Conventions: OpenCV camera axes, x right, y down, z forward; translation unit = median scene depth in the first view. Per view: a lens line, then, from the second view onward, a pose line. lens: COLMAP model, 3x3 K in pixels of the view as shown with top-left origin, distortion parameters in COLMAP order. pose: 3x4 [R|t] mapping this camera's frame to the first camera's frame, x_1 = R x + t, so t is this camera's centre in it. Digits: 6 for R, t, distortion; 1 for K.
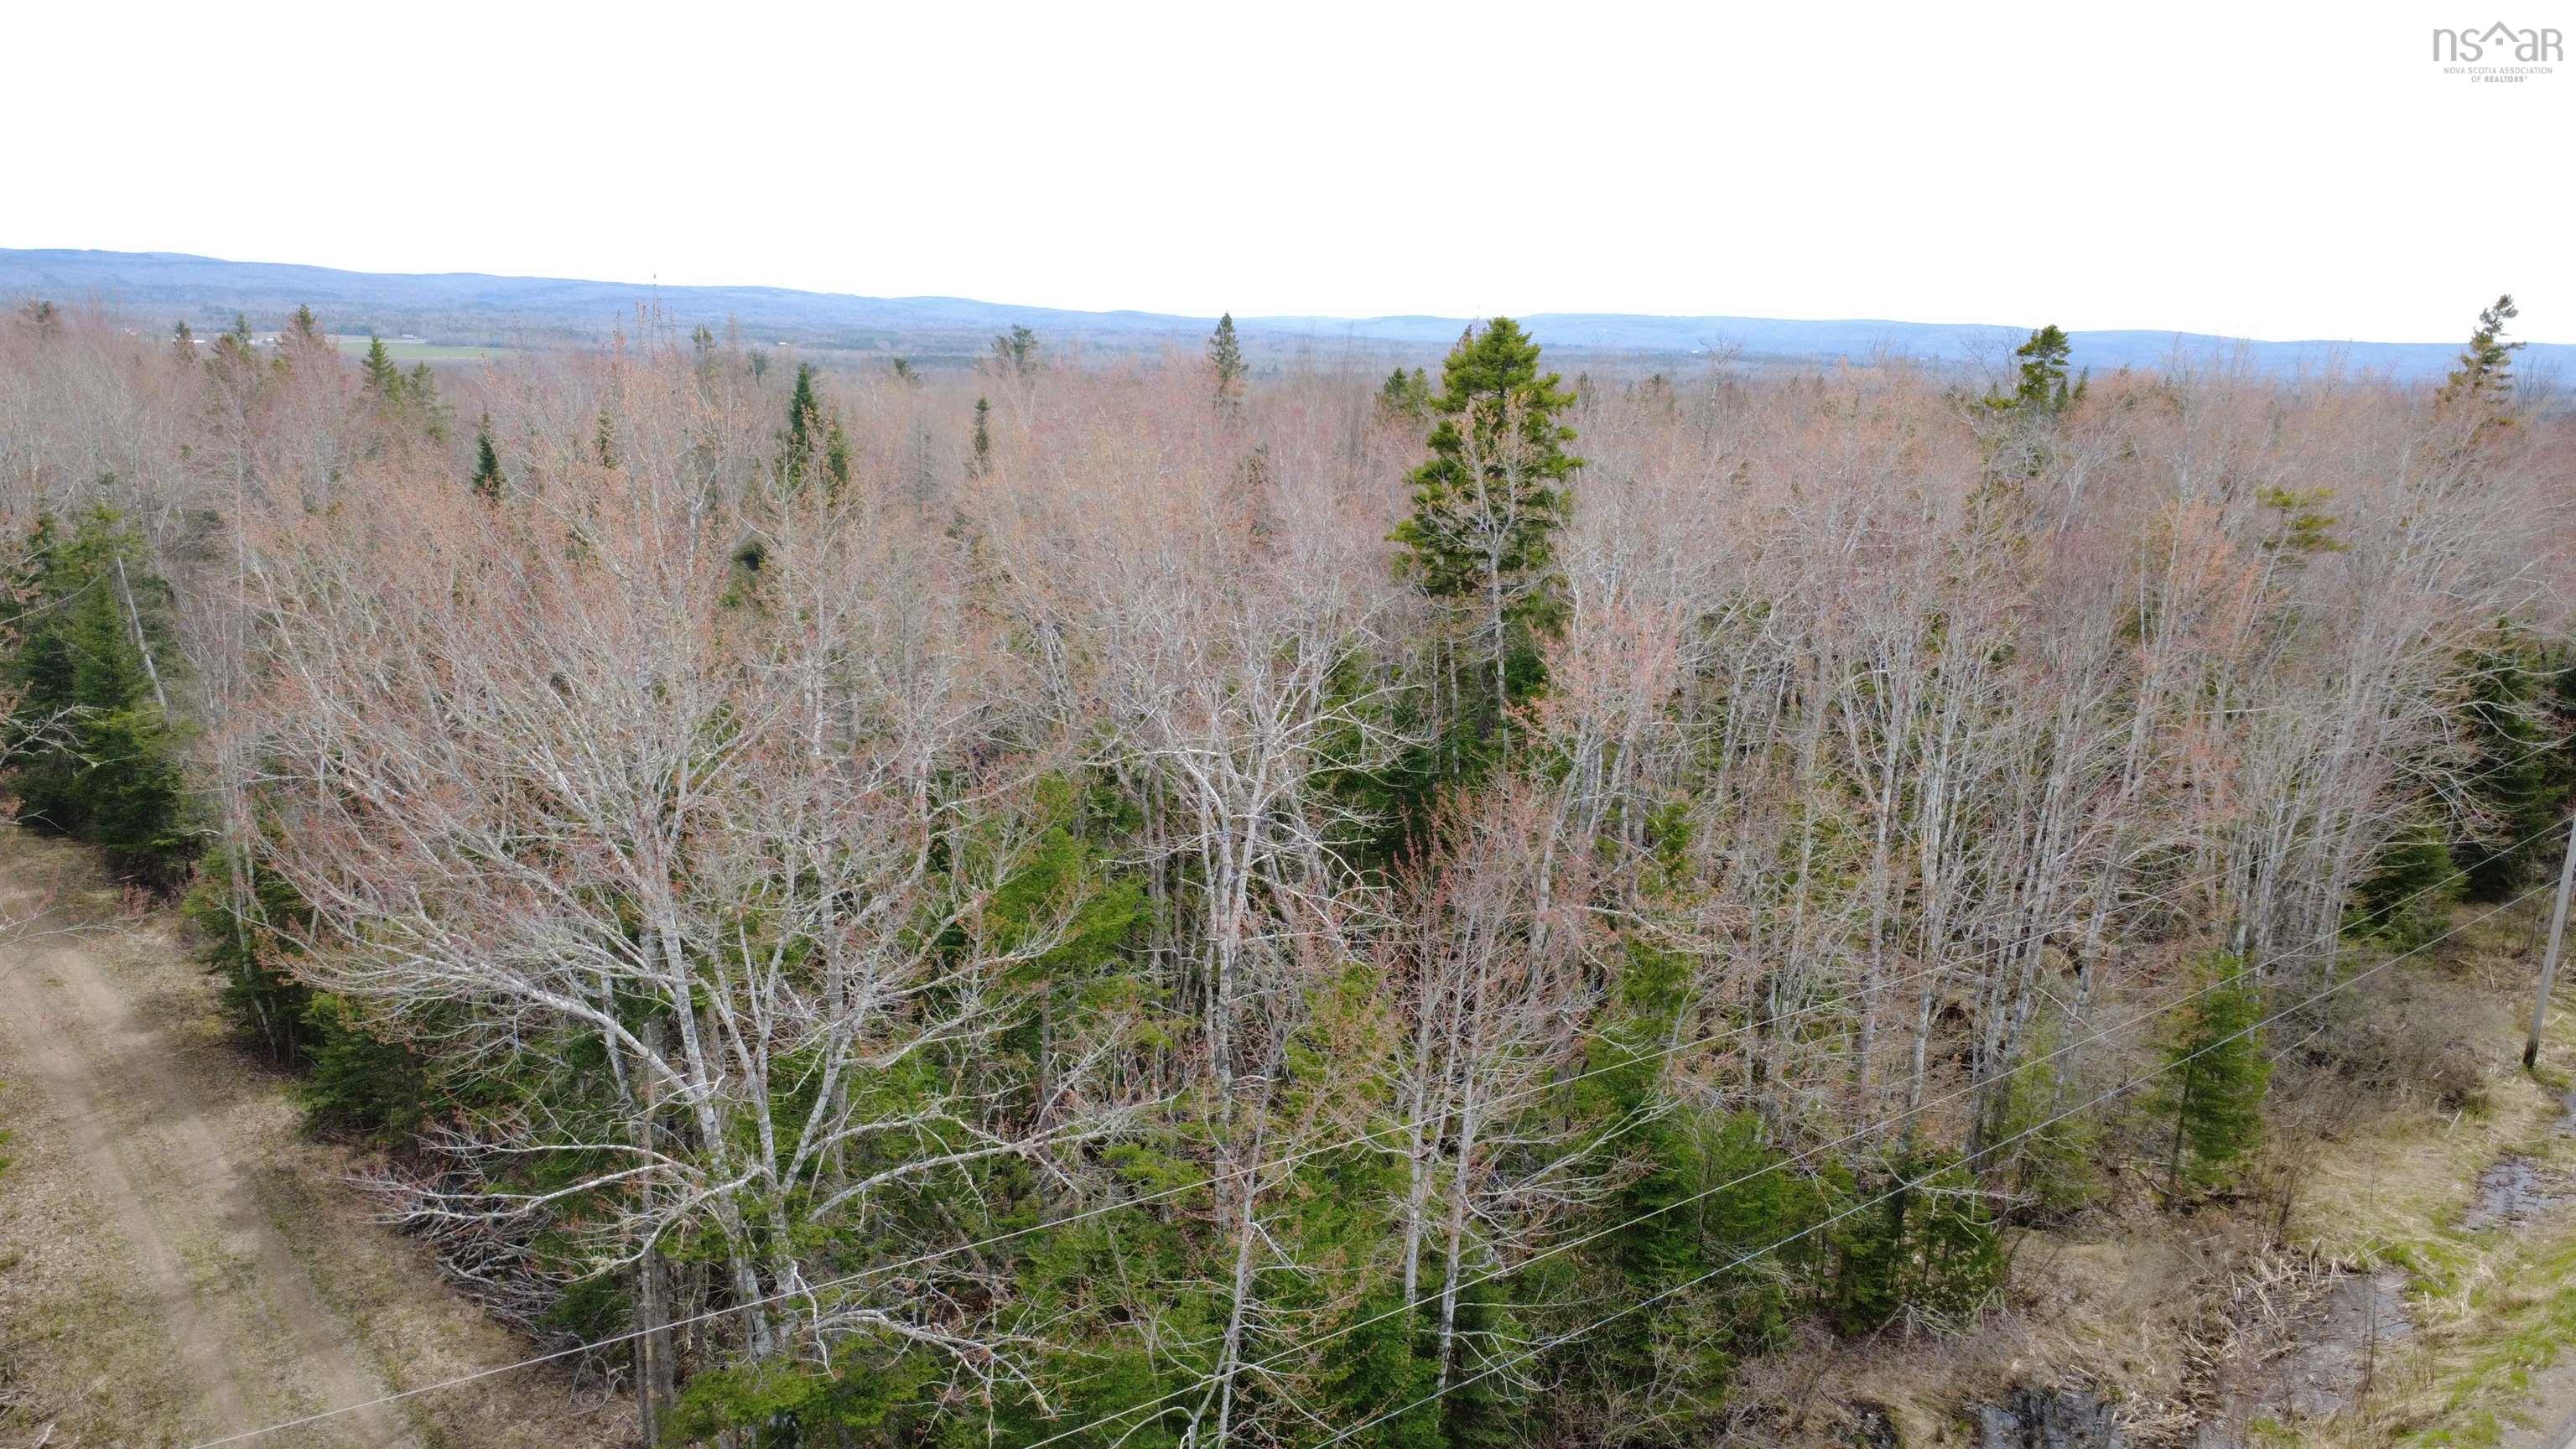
lens RADIAL K [[1872.4, 0, 1288.0], [0, 1872.4, 724.5], [0, 0, 1]] dist [-0.003170, 0.012188]
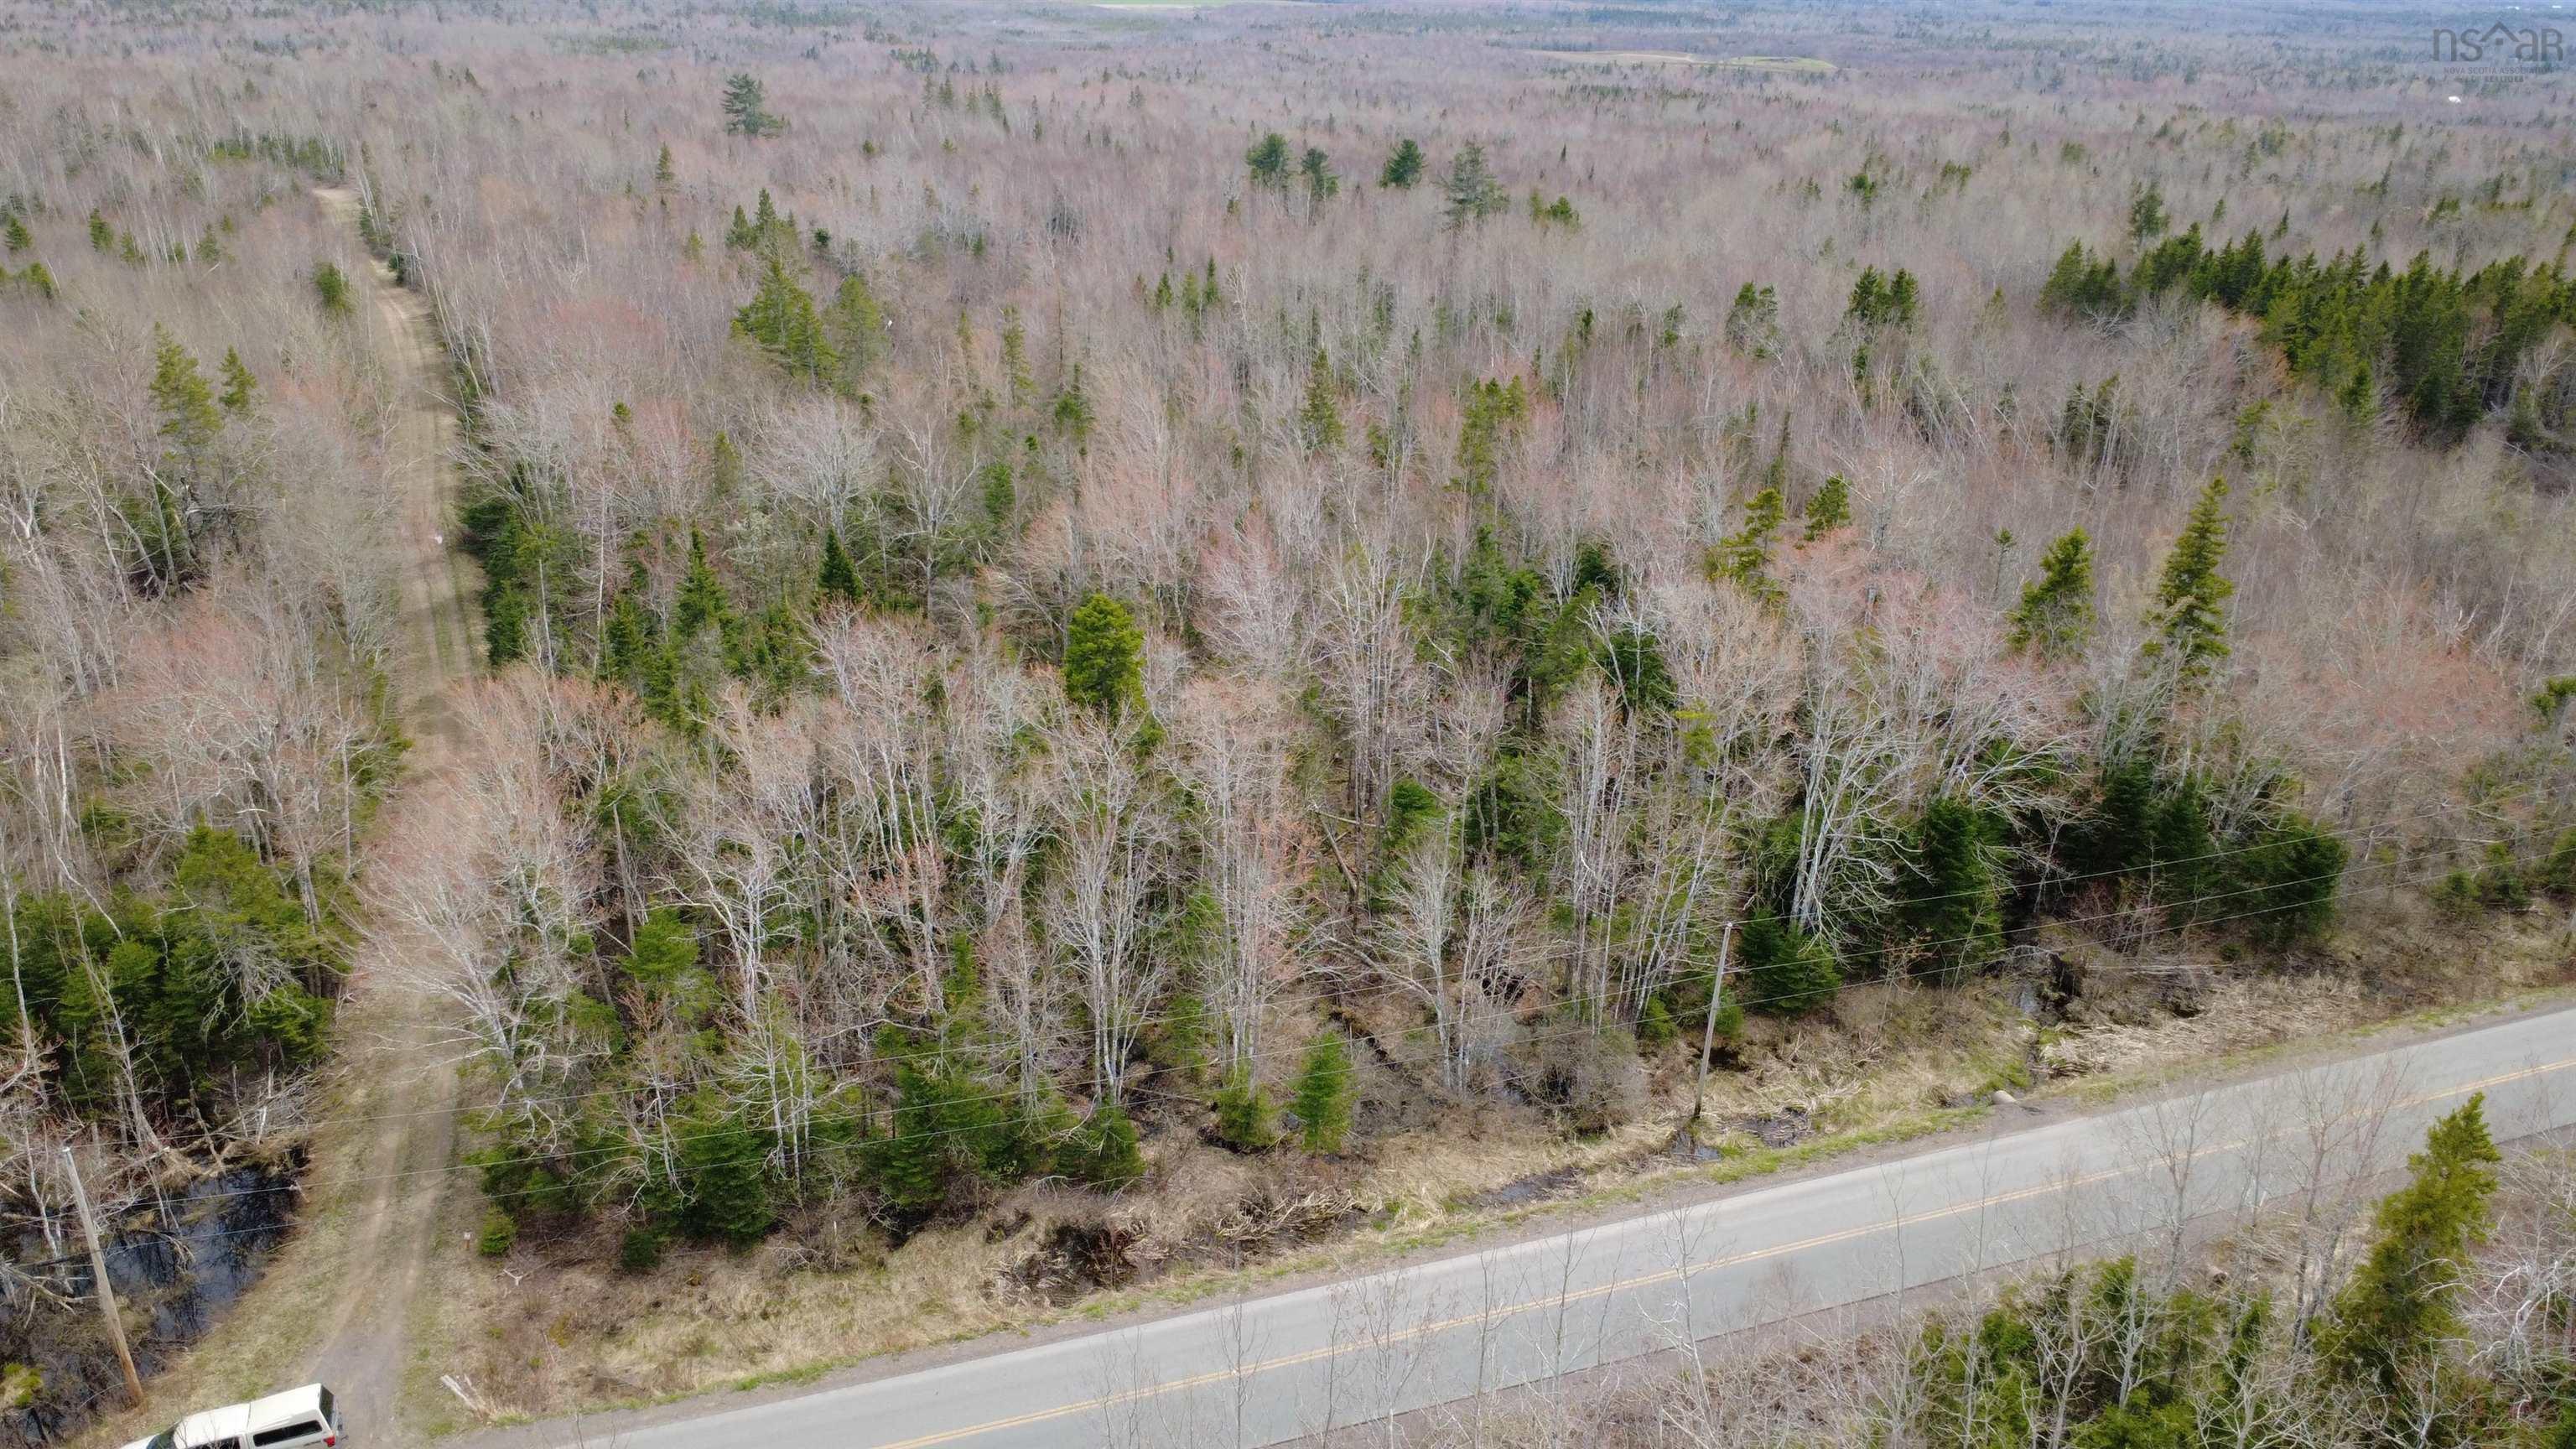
lens RADIAL K [[1872.4, 0, 1288.0], [0, 1872.4, 724.5], [0, 0, 1]] dist [-0.003170, 0.012188]
pose [[0.935396, 0.140829, -0.324348, 0.899431], [-0.081138, 0.978277, 0.190763, -0.467074], [0.344167, -0.152123, 0.926503, -0.603586]]
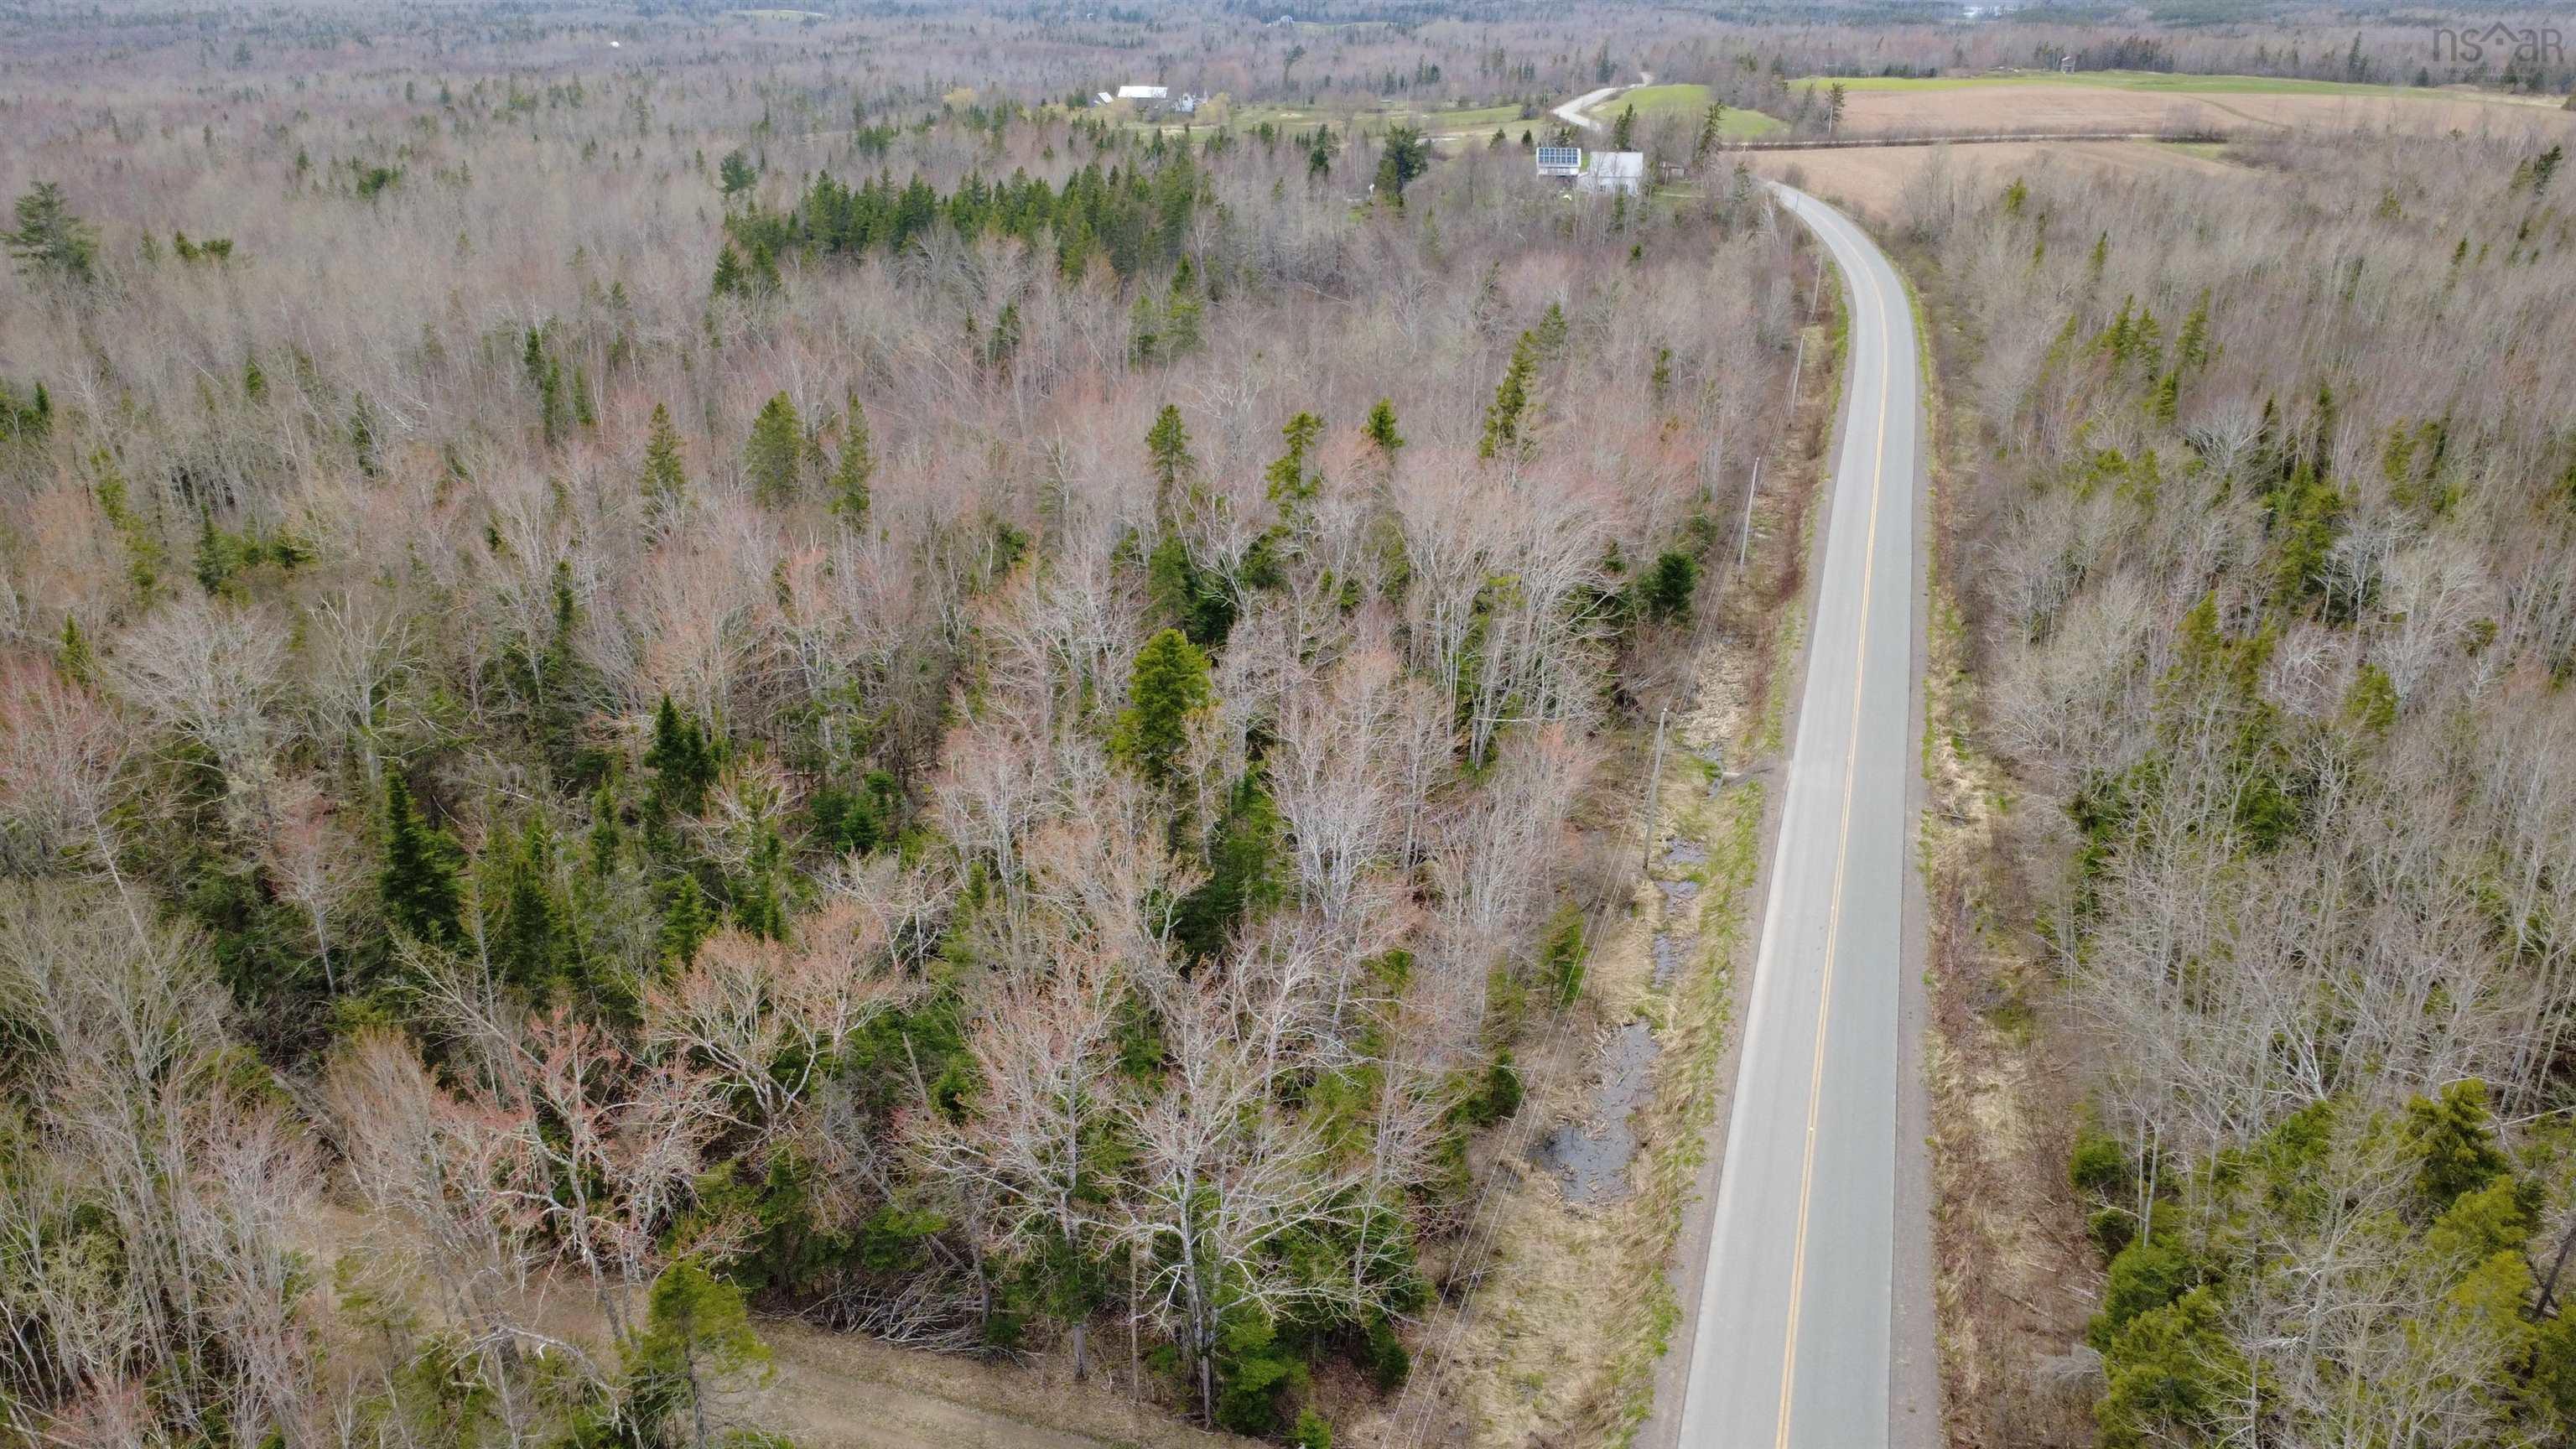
lens RADIAL K [[1873.2, 0, 1288.0], [0, 1873.2, 724.5], [0, 0, 1]] dist [-0.001654, 0.004941]
pose [[0.854129, -0.223391, 0.469638, -0.658039], [0.125917, 0.965006, 0.230017, -0.543400], [-0.504587, -0.137328, 0.852369, -0.578171]]
